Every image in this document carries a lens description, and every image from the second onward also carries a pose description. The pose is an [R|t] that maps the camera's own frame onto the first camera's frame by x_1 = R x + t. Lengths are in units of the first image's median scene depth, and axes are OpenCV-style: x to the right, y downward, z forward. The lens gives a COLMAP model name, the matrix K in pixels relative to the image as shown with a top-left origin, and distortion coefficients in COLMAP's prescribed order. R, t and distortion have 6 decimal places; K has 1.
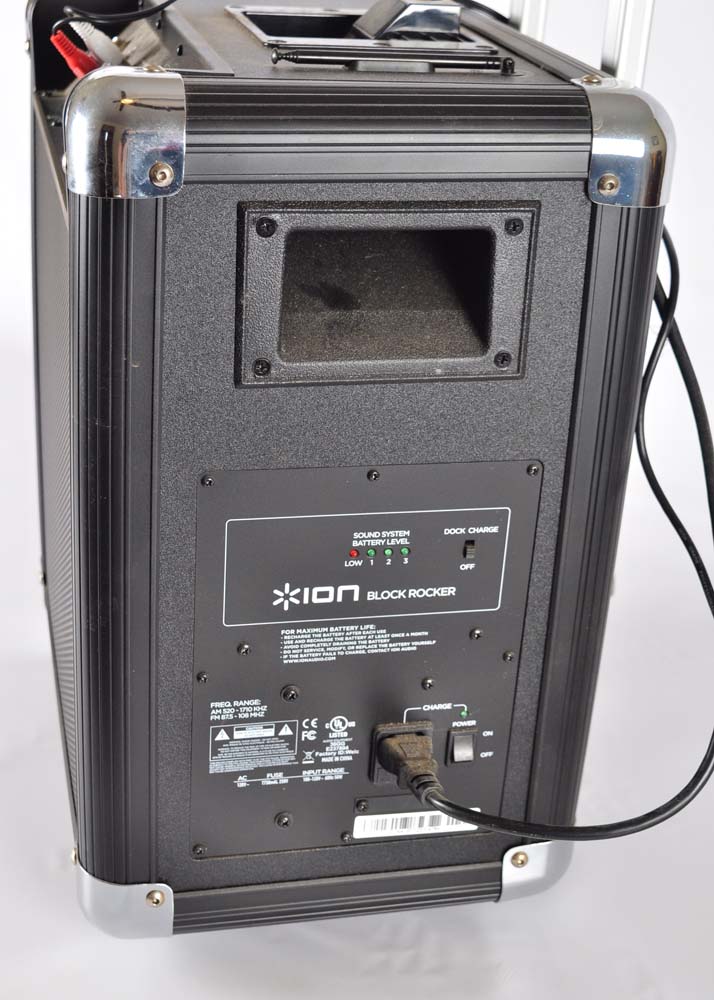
lens RADIAL K [[1586.7, 0, 358.4], [0, 1586.7, 501.7], [0, 0, 1]] dist [-0.011488, 0.000000]
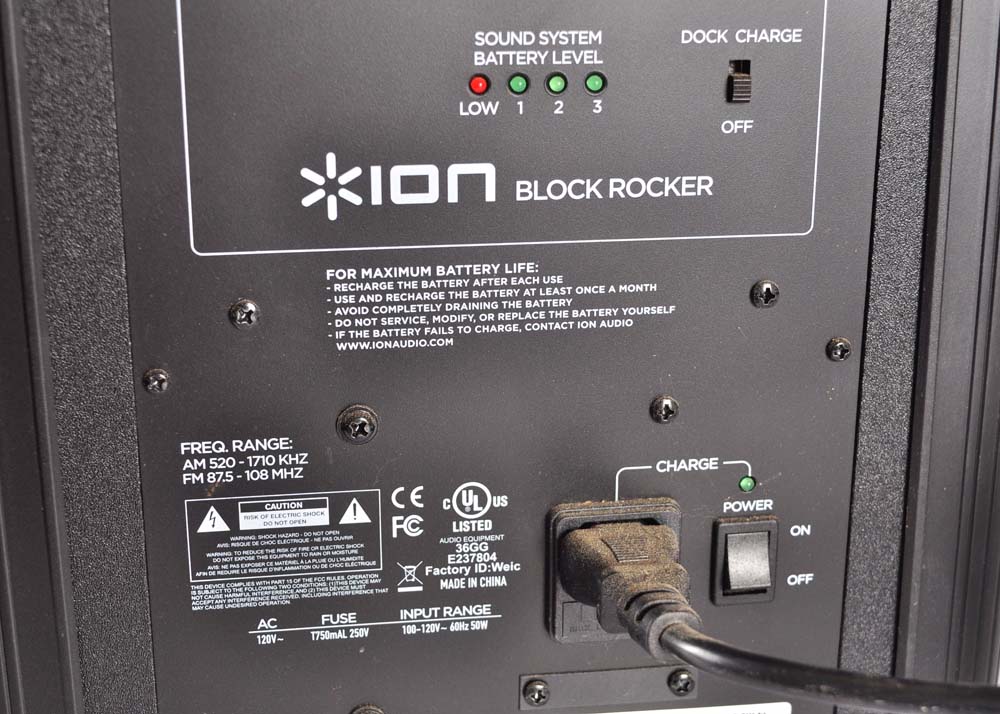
lens RADIAL K [[1586.7, 0, 529.5], [0, 1586.7, 365.0], [0, 0, 1]] dist [-0.011488, 0.000000]
pose [[0.995868, -0.032473, -0.084811, 0.045498], [0.021246, 0.991278, -0.130065, 0.164559], [0.088295, 0.127726, 0.987871, 0.552385]]
